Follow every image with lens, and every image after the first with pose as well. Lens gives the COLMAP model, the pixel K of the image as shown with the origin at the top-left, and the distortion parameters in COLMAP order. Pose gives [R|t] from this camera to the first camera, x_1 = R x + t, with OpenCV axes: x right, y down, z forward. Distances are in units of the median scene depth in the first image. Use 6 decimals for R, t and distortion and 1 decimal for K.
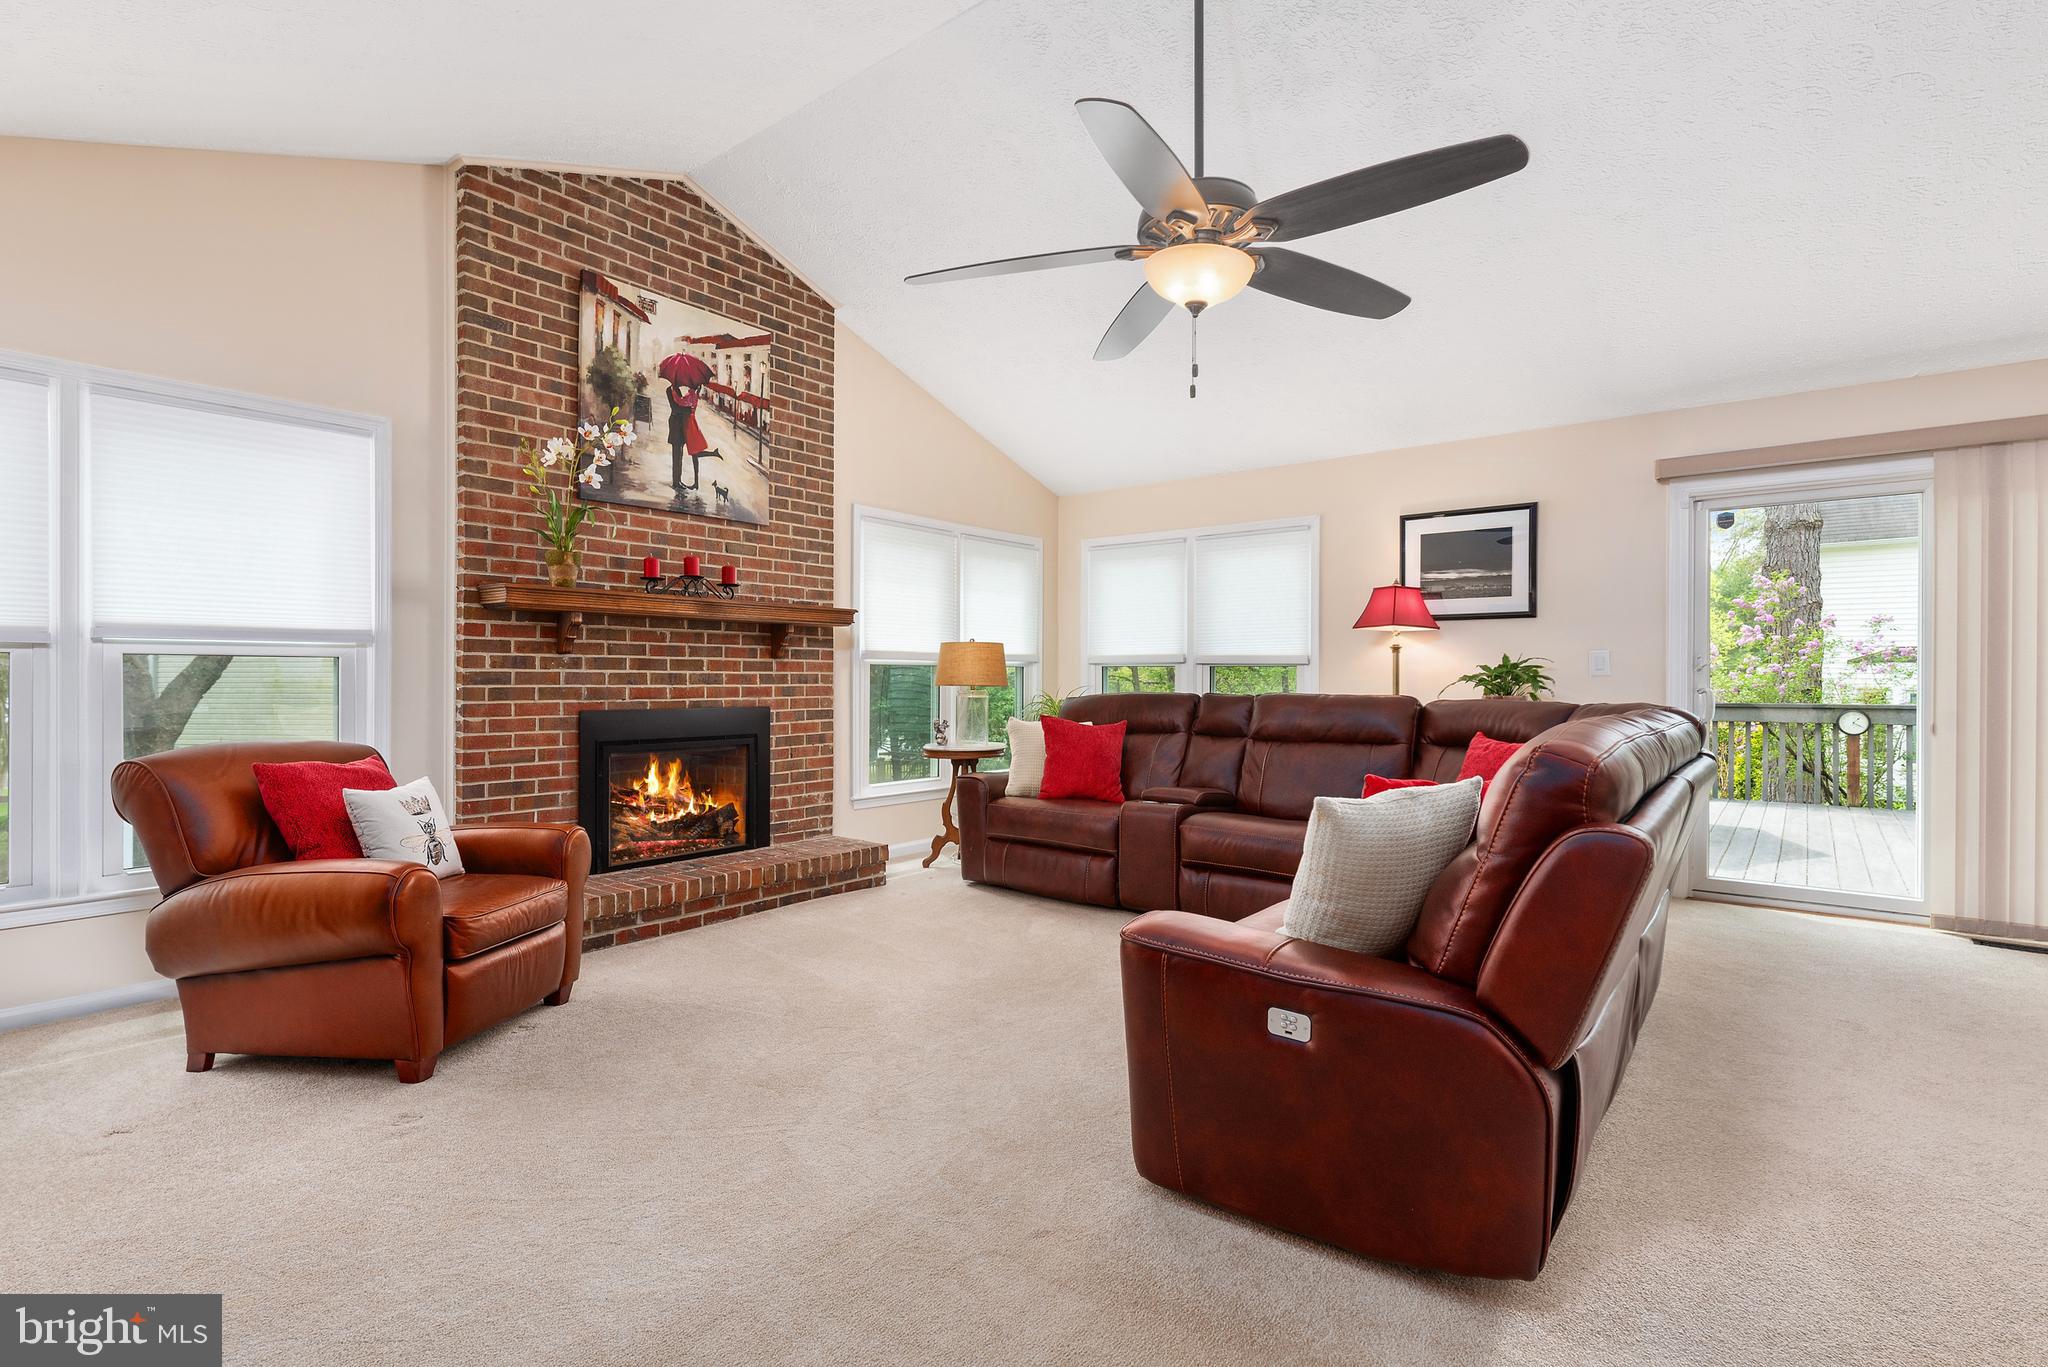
lens RADIAL K [[948.7, 0, 1015.3], [0, 948.7, 682.8], [0, 0, 1]] dist [0.005594, -0.002225]
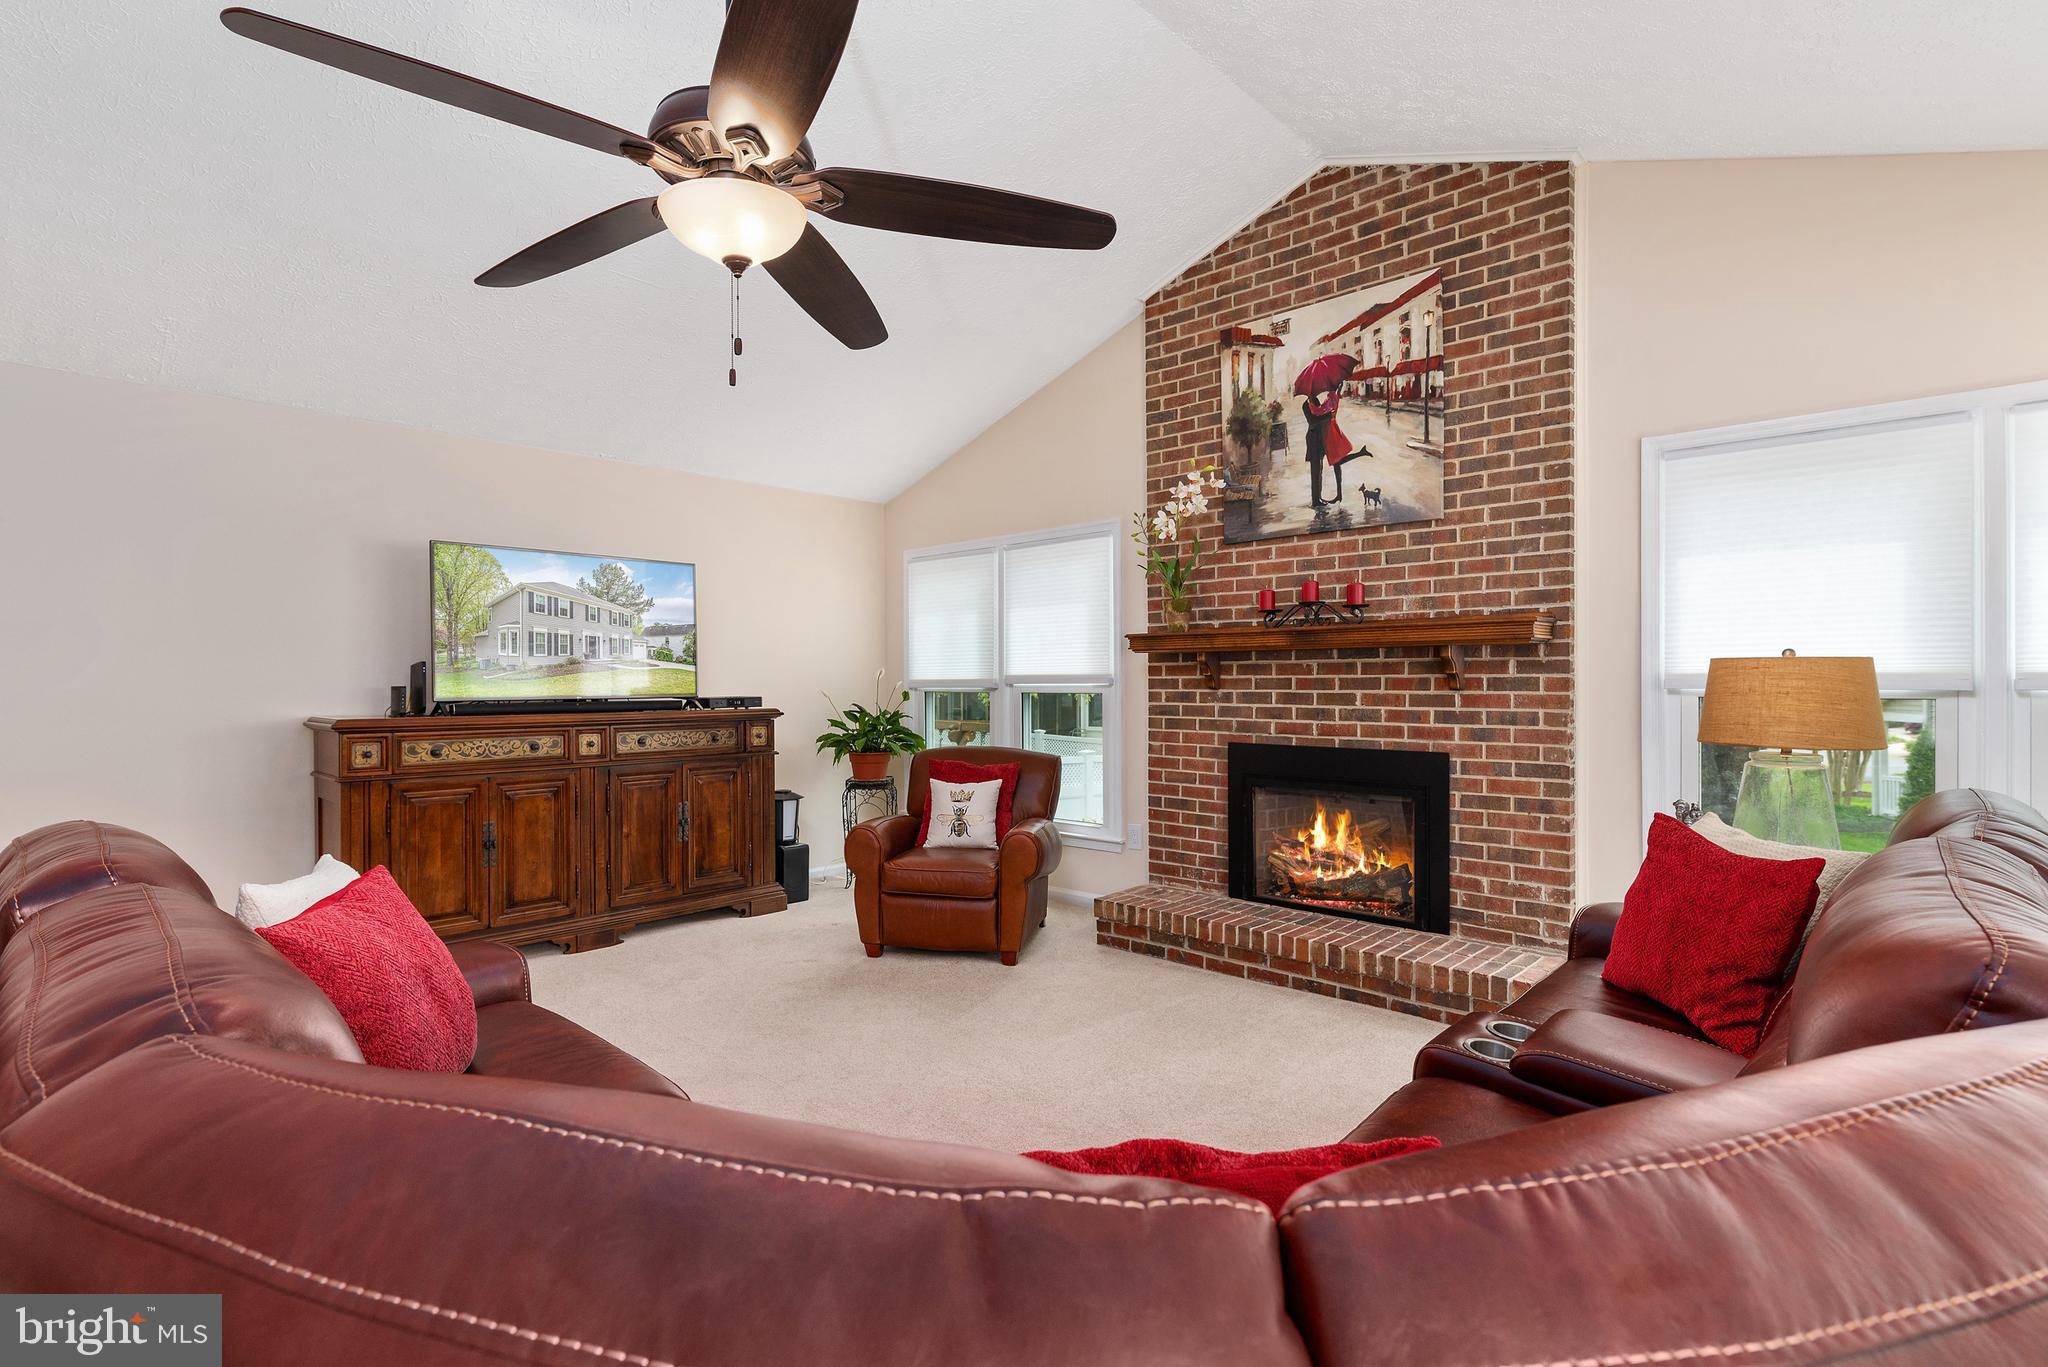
lens RADIAL K [[948.7, 0, 1084.2], [0, 948.7, 695.0], [0, 0, 1]] dist [0.005594, -0.002225]
pose [[-0.026412, 0.006833, -0.999628, 0.567969], [-0.007471, 0.999947, 0.007032, -0.027682], [0.999623, 0.007654, -0.026360, 0.799961]]
